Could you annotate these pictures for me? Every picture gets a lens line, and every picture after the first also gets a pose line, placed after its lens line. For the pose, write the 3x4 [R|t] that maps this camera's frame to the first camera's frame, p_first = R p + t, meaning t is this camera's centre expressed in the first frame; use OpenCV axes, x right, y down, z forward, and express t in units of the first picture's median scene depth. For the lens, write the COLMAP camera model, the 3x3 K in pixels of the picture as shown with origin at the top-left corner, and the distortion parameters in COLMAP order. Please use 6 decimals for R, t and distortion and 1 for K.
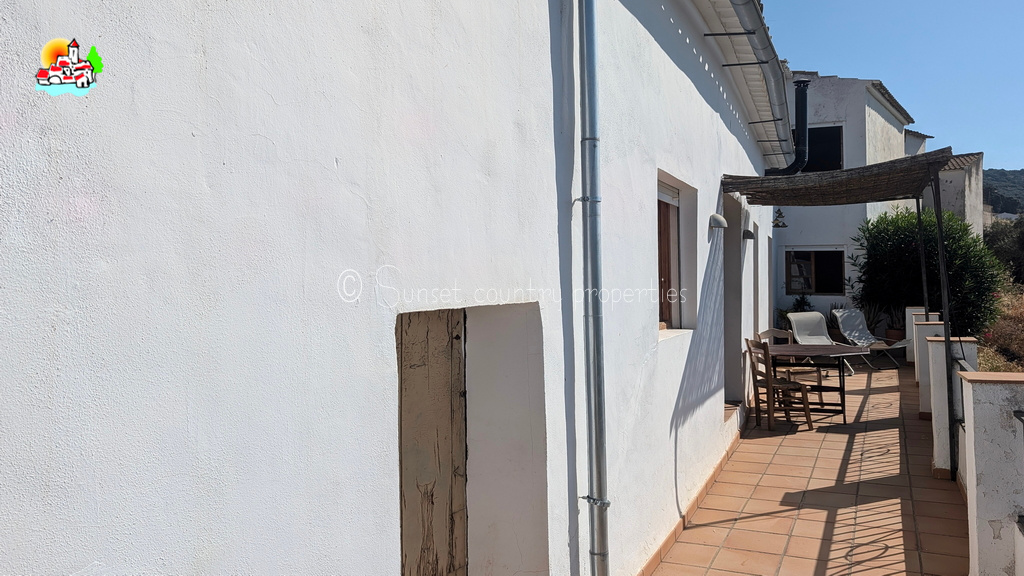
lens RADIAL K [[747.9, 0, 512.0], [0, 747.9, 288.0], [0, 0, 1]] dist [-0.000494, -0.002389]
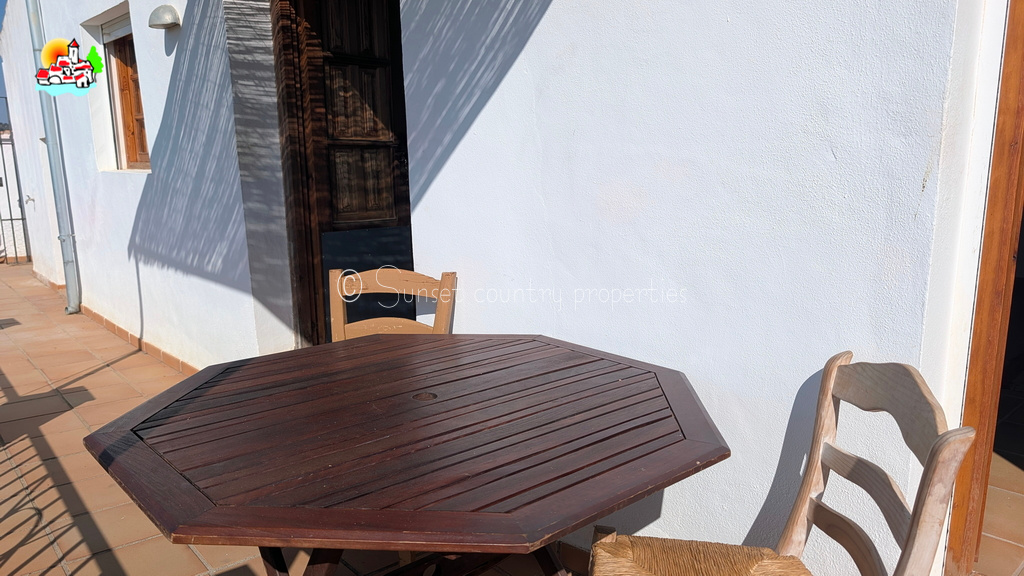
lens RADIAL K [[747.9, 0, 512.0], [0, 747.9, 288.0], [0, 0, 1]] dist [-0.000494, -0.002389]
pose [[-0.391179, 0.206723, -0.896797, 0.823735], [0.023674, 0.976384, 0.214742, 0.009119], [0.920010, 0.062772, -0.386835, 1.608843]]
